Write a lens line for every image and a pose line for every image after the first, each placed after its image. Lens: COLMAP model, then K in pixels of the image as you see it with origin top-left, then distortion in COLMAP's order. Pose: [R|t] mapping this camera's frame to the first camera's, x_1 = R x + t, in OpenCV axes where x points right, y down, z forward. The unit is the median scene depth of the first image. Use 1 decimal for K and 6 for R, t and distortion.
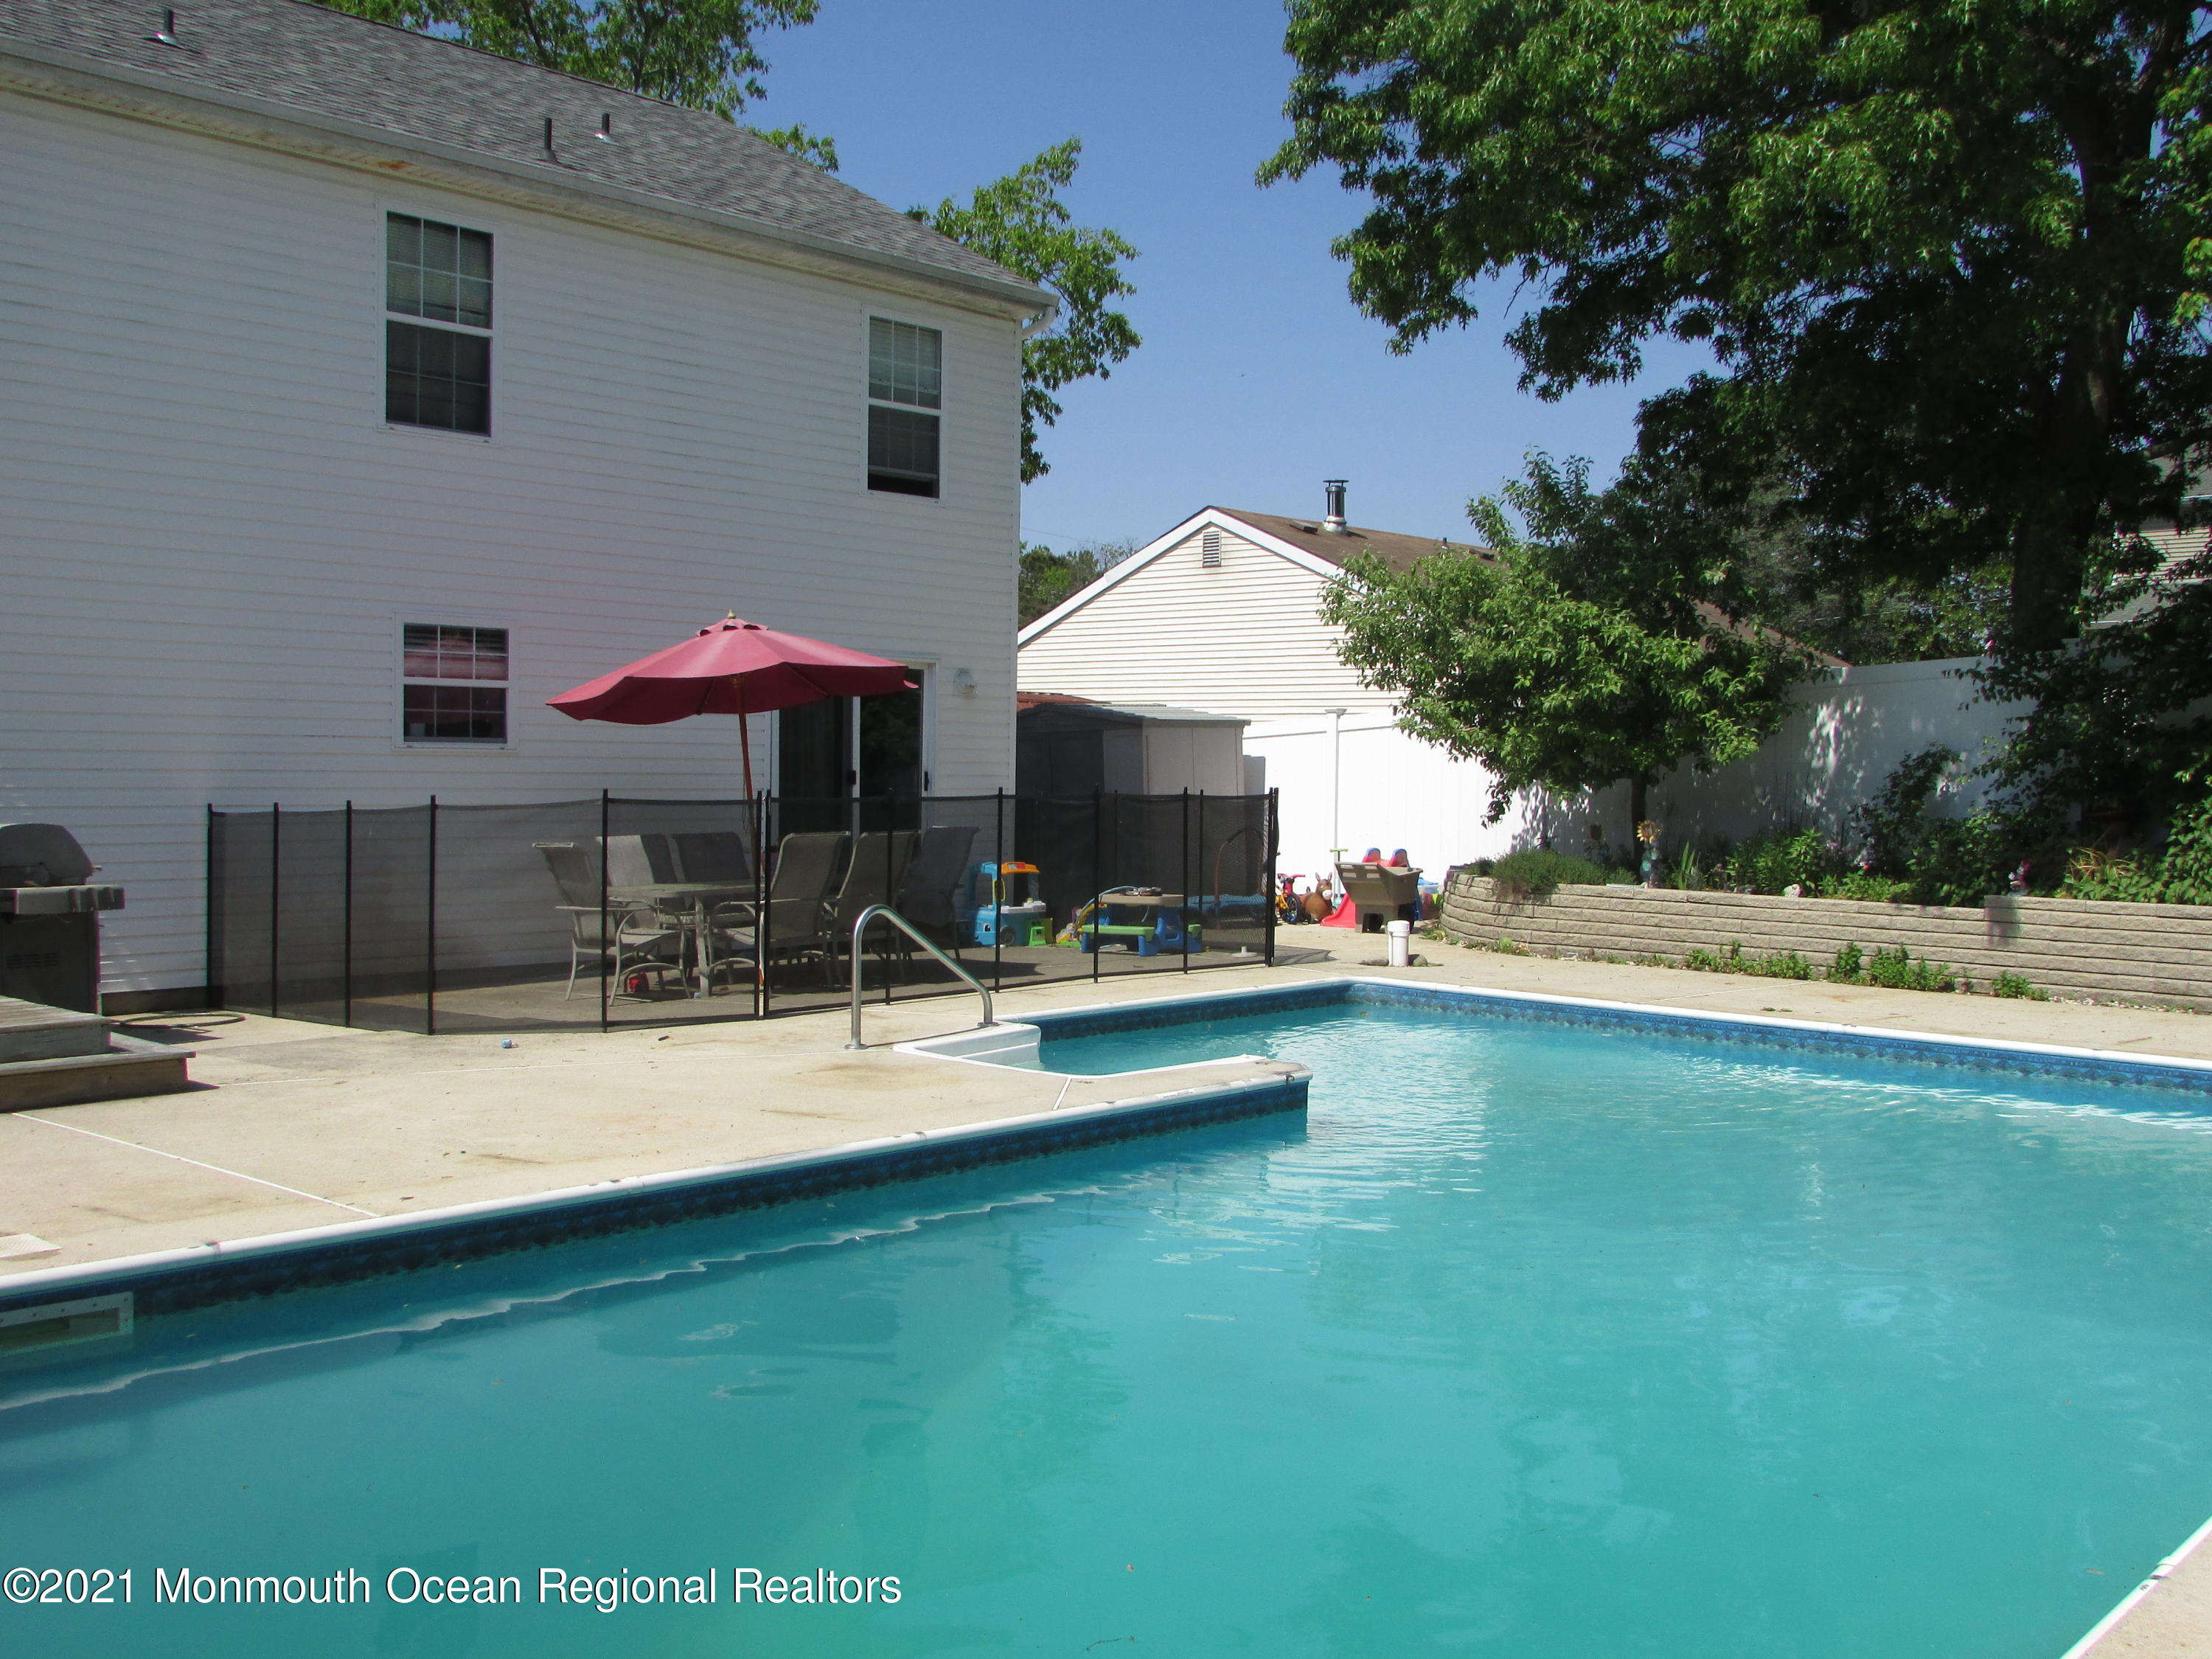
lens RADIAL K [[2116.5, 0, 1098.0], [0, 2116.5, 822.8], [0, 0, 1]] dist [-0.026544, 0.000000]
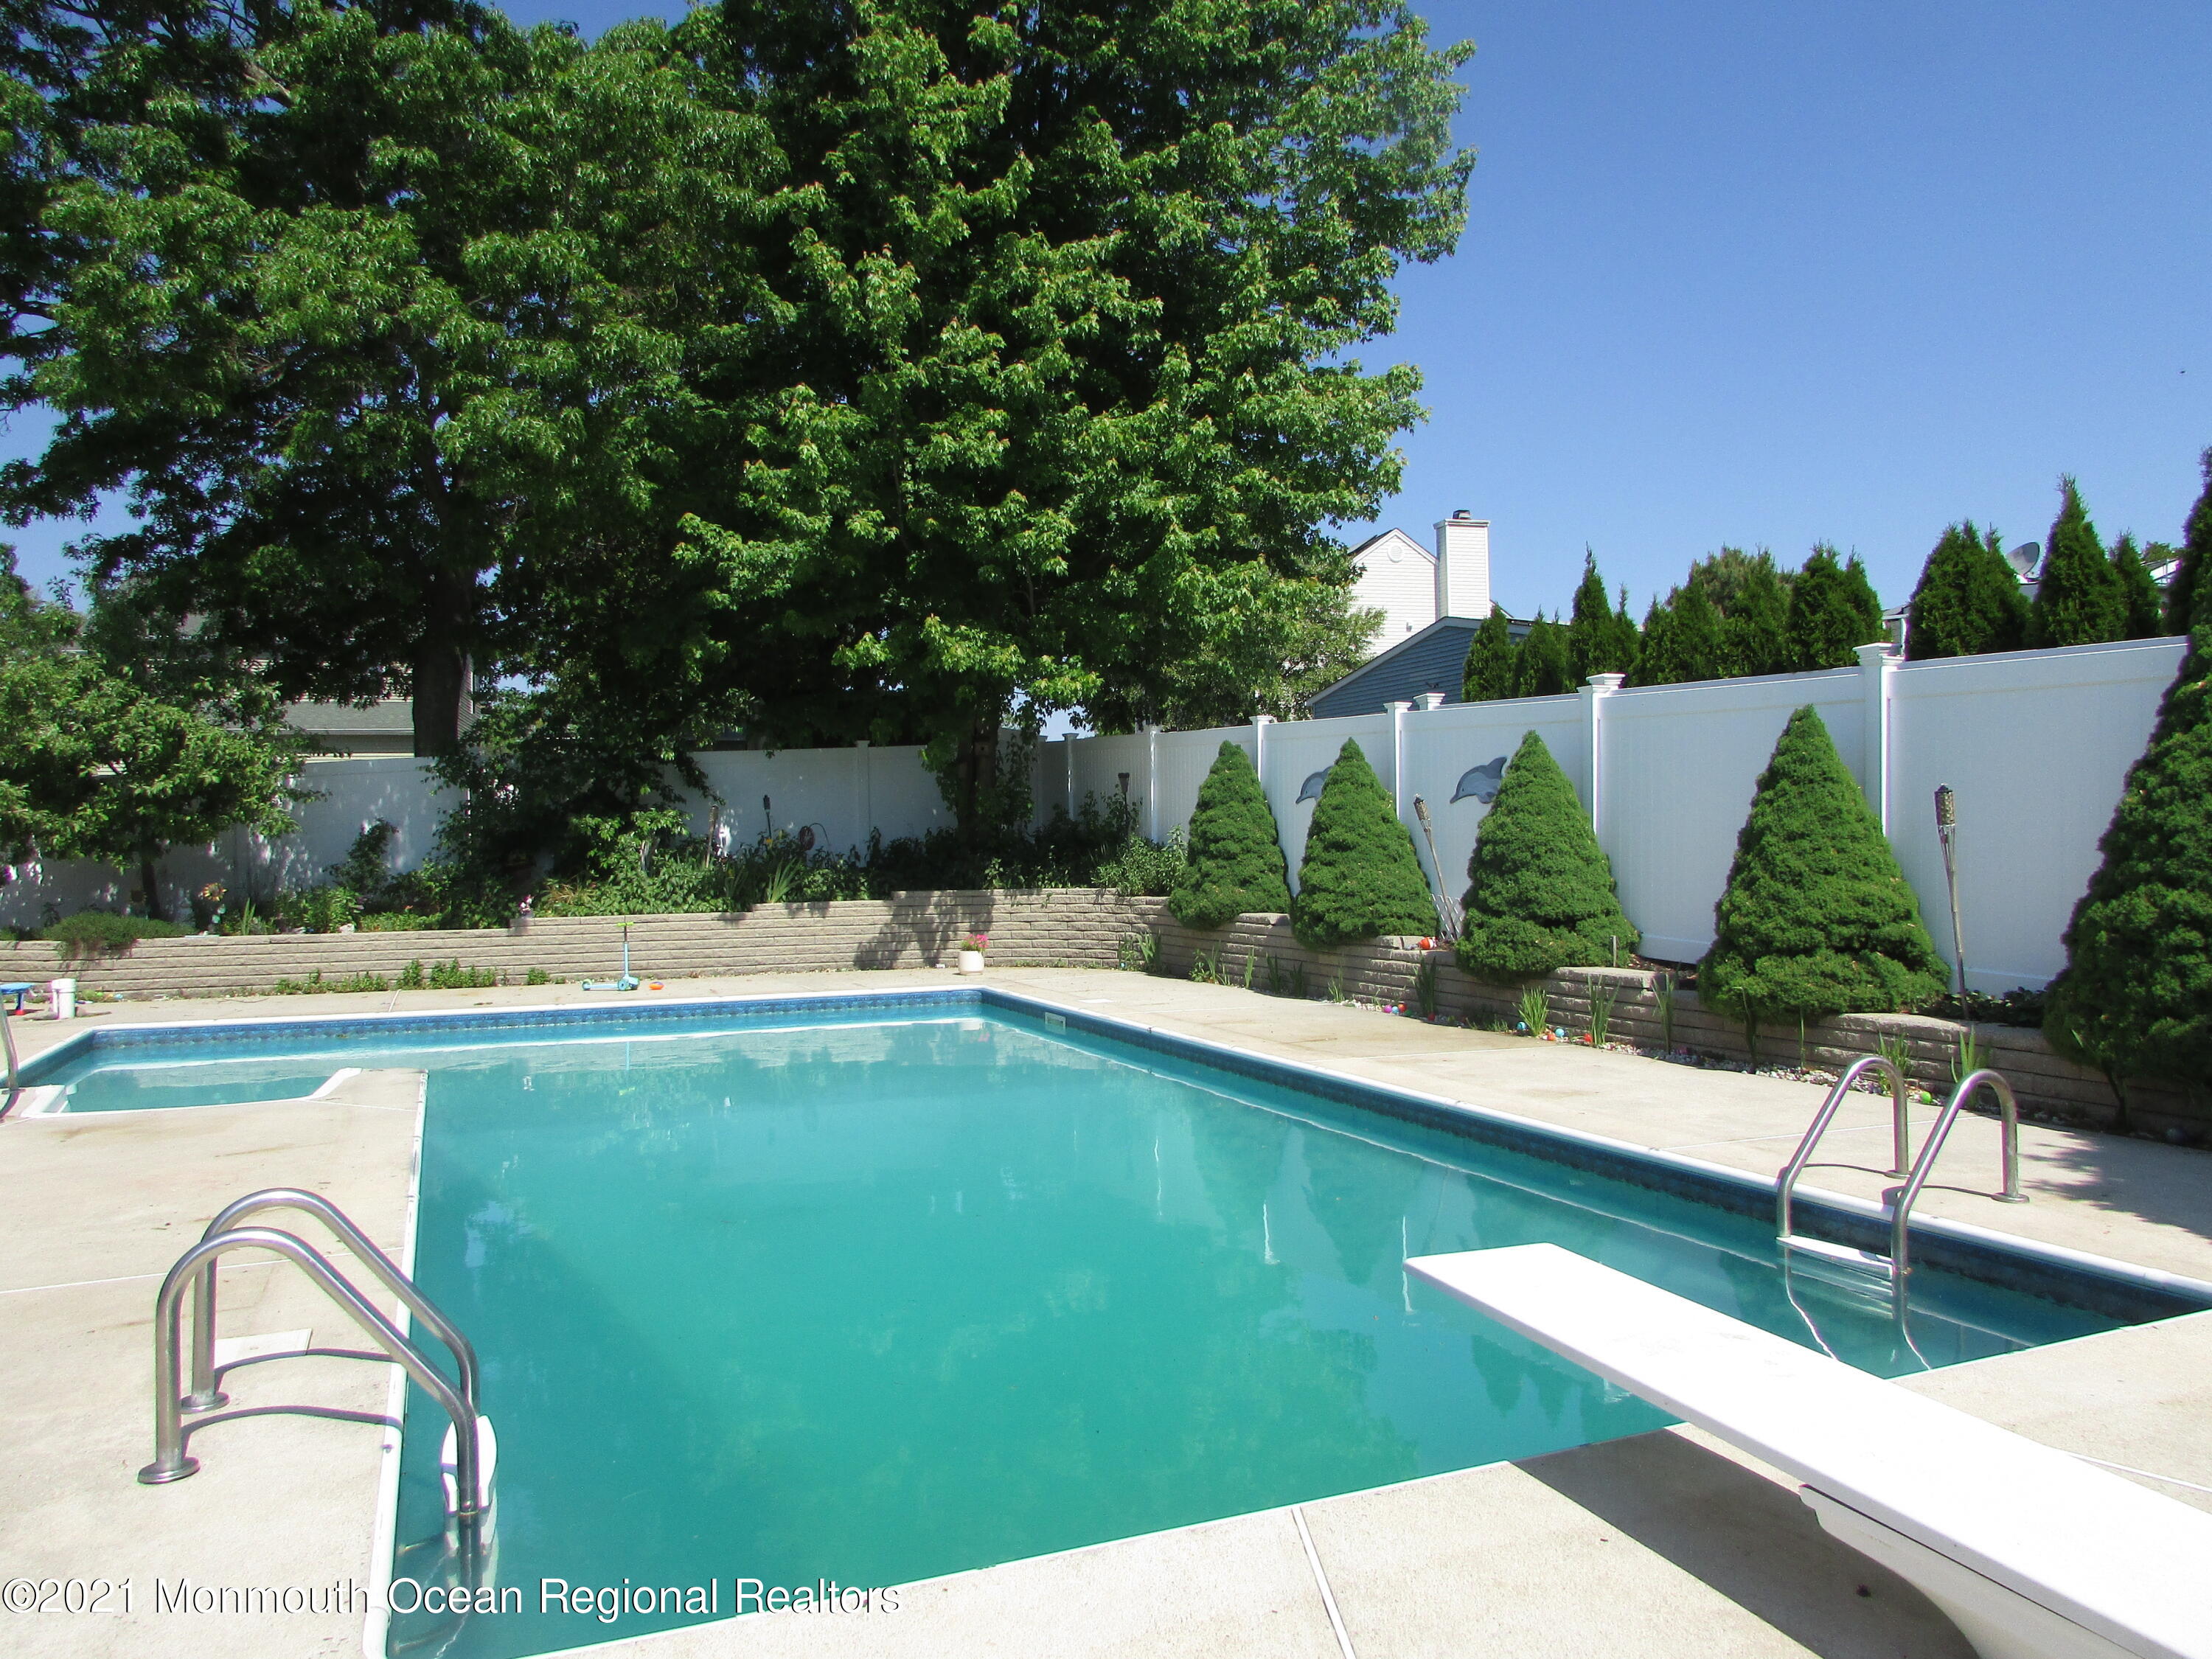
lens RADIAL K [[1582.1, 0, 1105.8], [0, 1582.1, 836.0], [0, 0, 1]] dist [-0.029217, 0.008273]
pose [[0.430691, -0.019931, 0.902279, -0.284336], [0.046878, 0.998901, -0.000311, -0.002773], [-0.901281, 0.042431, 0.431152, 0.100081]]
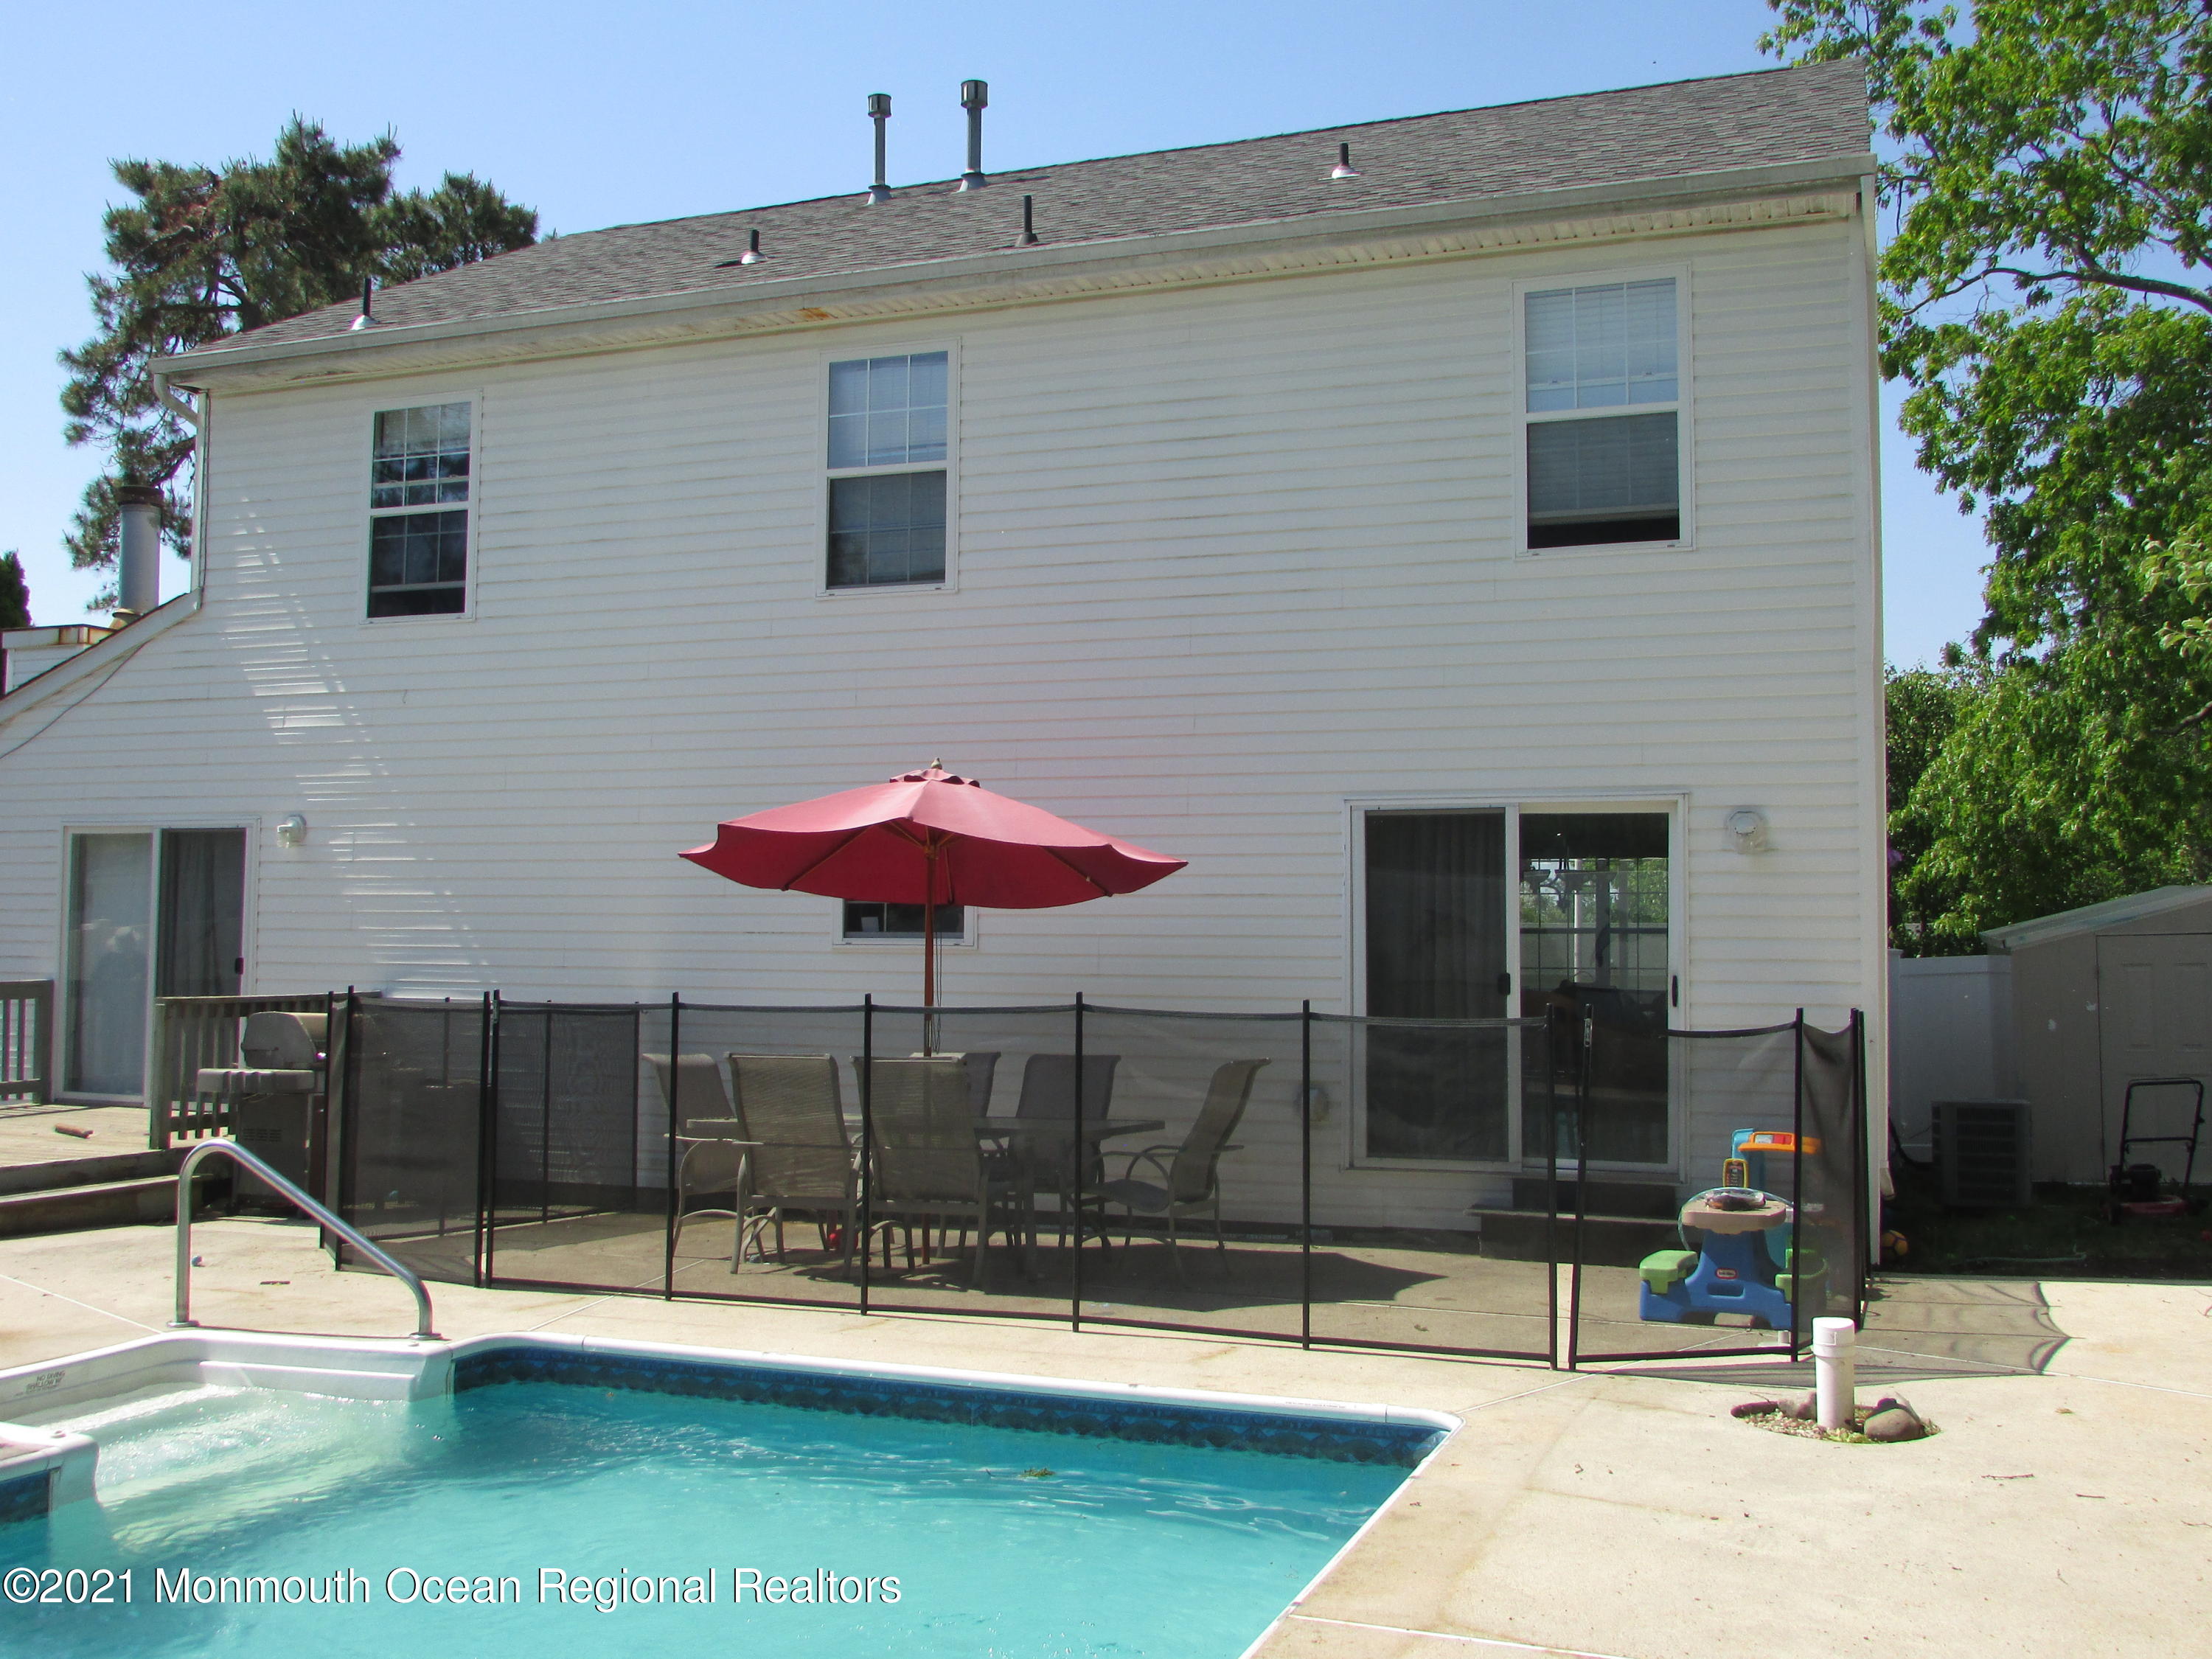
lens RADIAL K [[2116.5, 0, 1102.3], [0, 2116.5, 835.4], [0, 0, 1]] dist [-0.026544, 0.000000]
pose [[0.361335, -0.058308, -0.930611, 0.539532], [-0.030000, 0.996799, -0.074103, -0.017618], [0.931953, 0.054695, 0.358430, 0.761757]]
